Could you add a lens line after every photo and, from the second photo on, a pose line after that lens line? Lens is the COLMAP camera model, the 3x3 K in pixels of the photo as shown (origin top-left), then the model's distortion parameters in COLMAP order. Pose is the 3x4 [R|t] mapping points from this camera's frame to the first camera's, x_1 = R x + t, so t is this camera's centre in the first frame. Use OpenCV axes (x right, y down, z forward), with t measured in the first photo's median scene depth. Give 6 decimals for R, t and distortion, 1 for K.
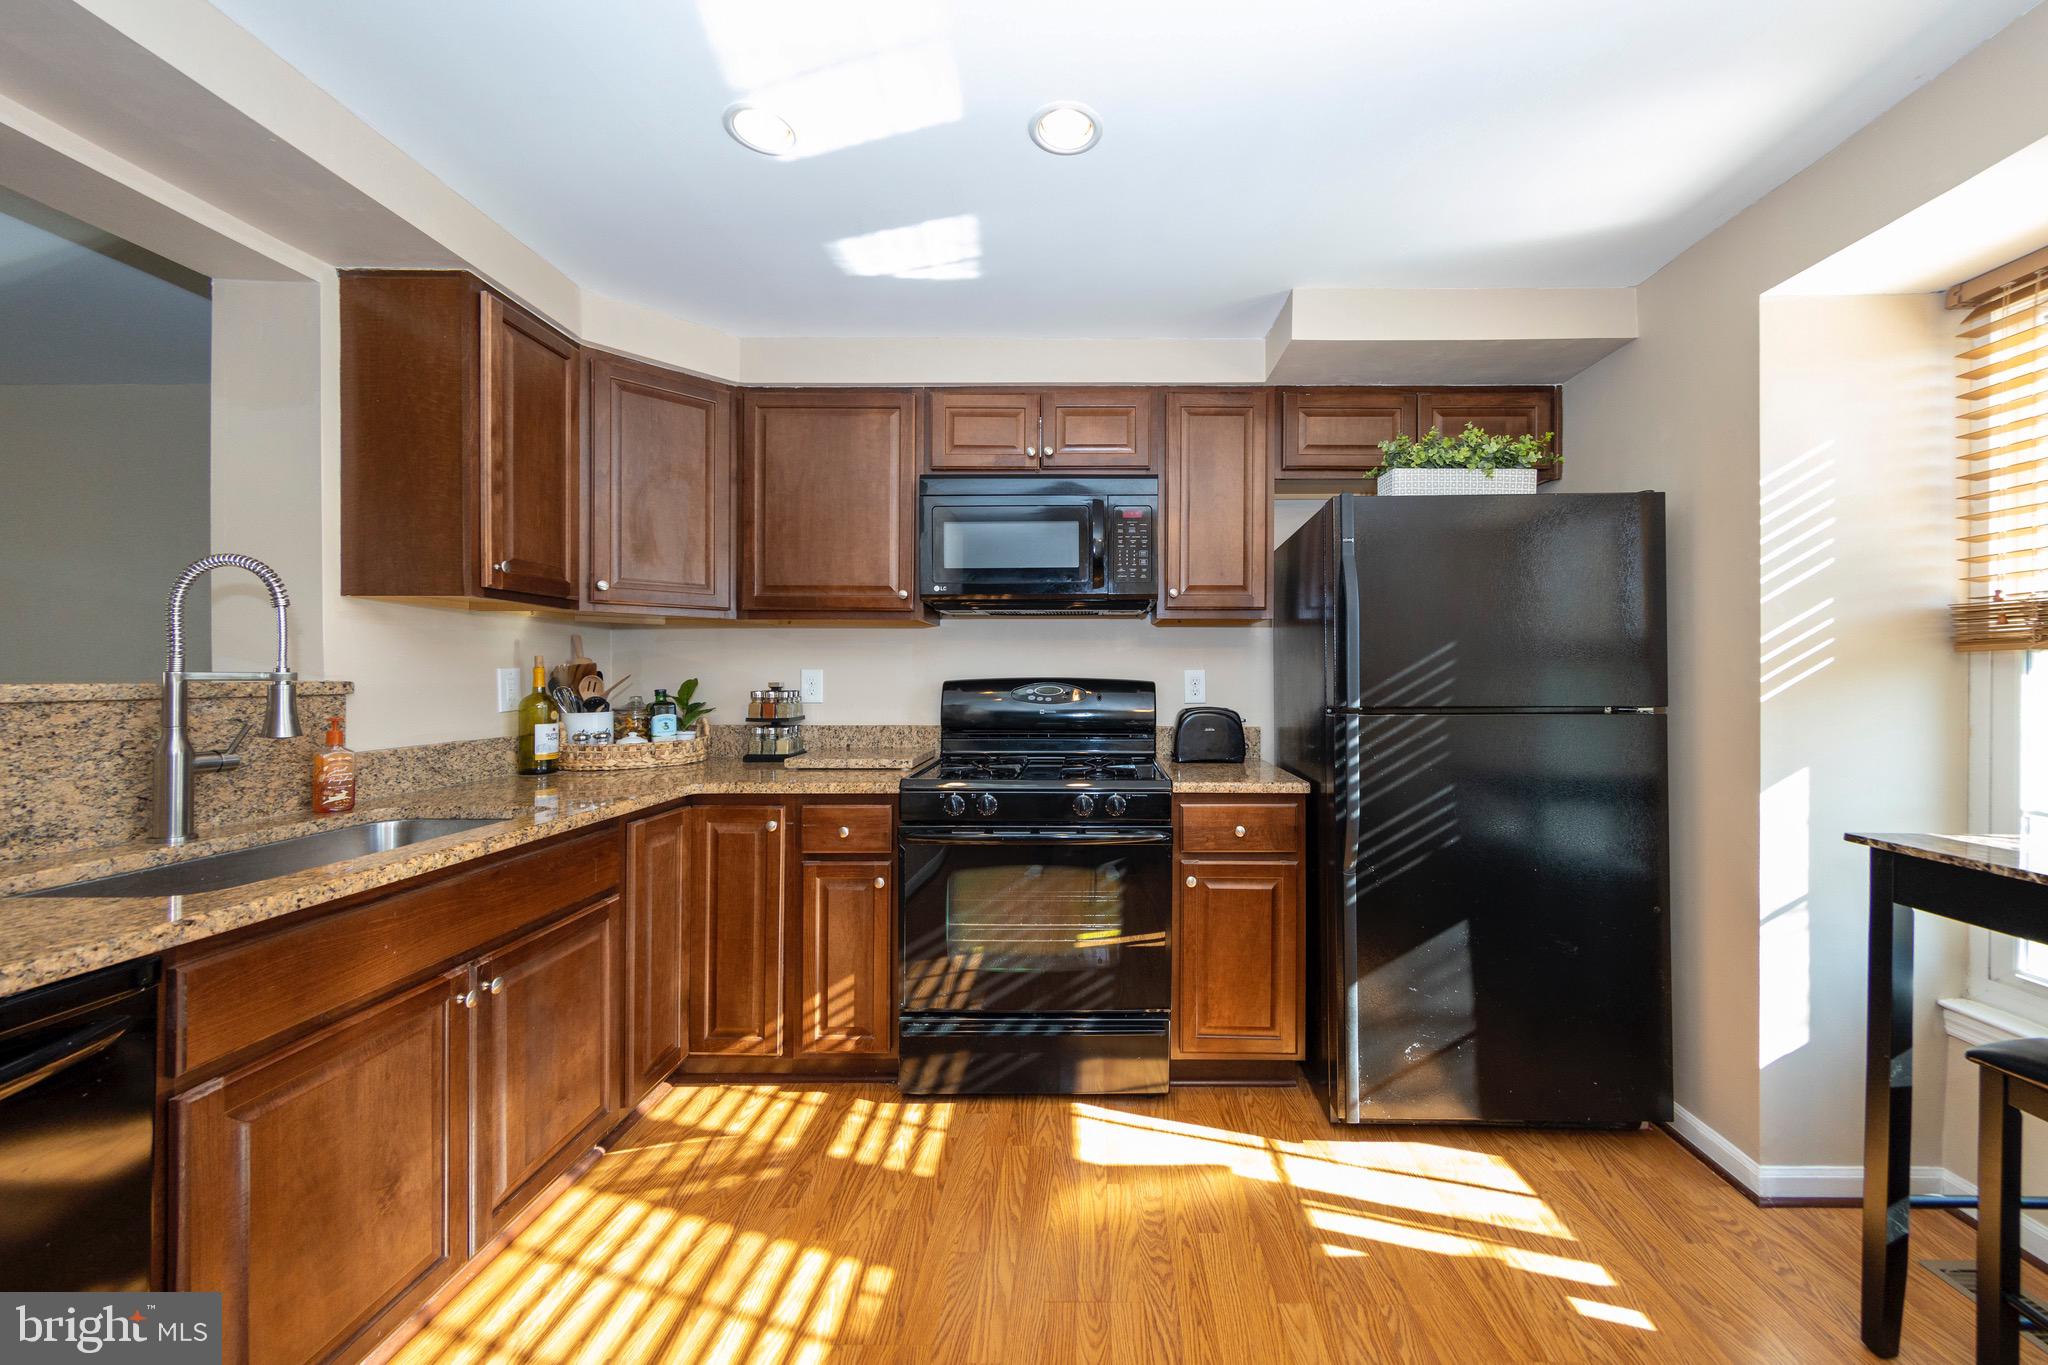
lens RADIAL K [[822.7, 0, 1024.4], [0, 822.7, 673.3], [0, 0, 1]] dist [0.000972, 0.000345]
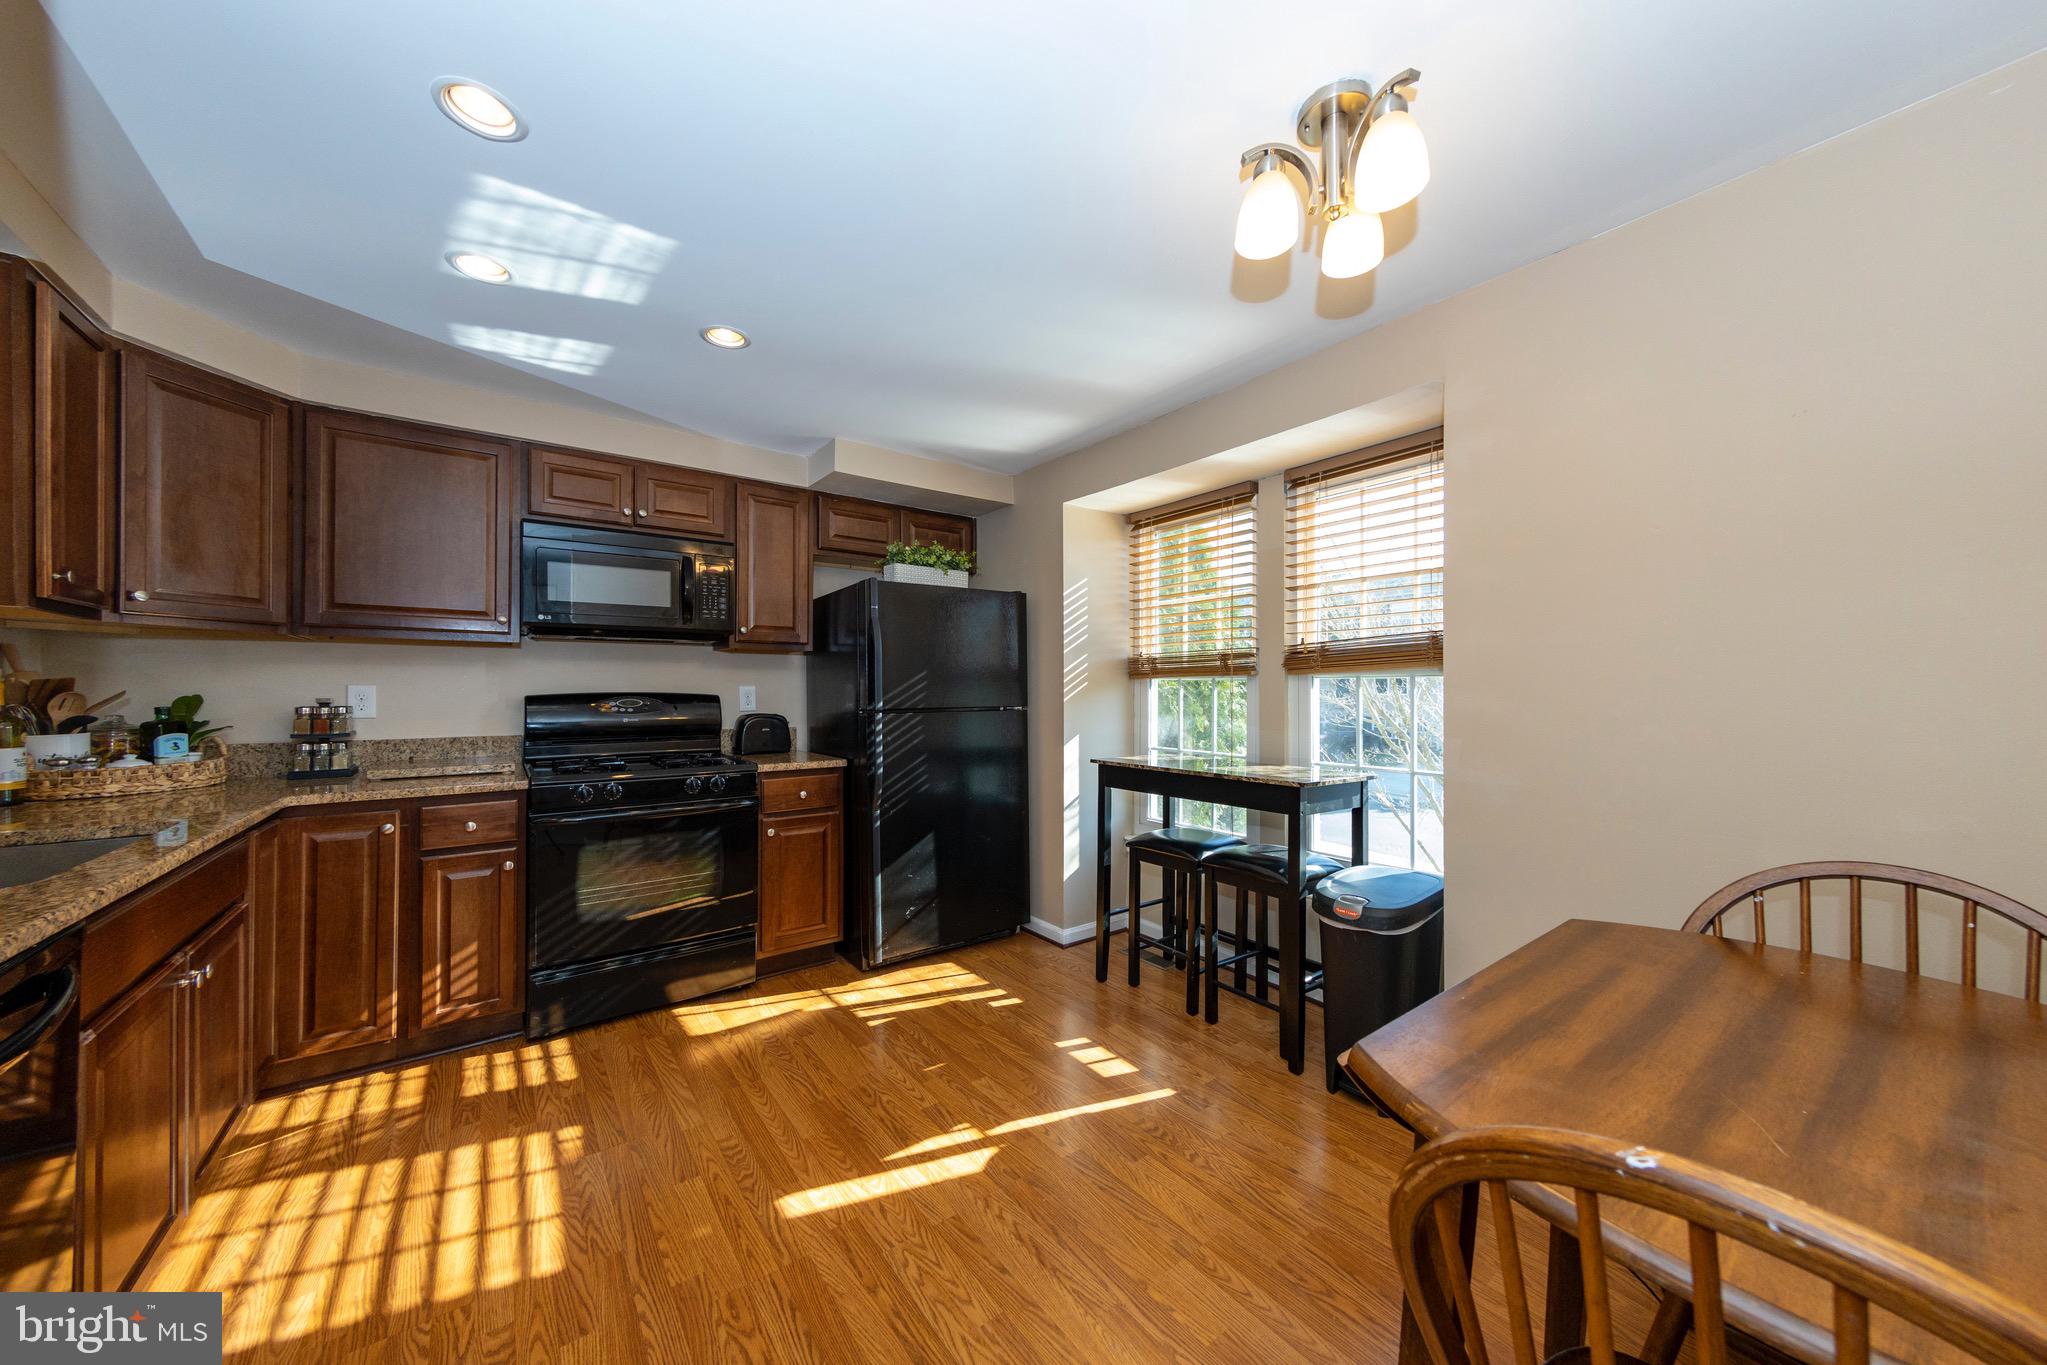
lens RADIAL K [[709.7, 0, 1015.0], [0, 709.7, 687.3], [0, 0, 1]] dist [-0.000324, -0.000004]
pose [[0.792802, 0.000154, 0.609479, -0.212565], [0.000756, 0.999999, -0.001236, -0.000722], [-0.609478, 0.001441, 0.792802, -0.248672]]
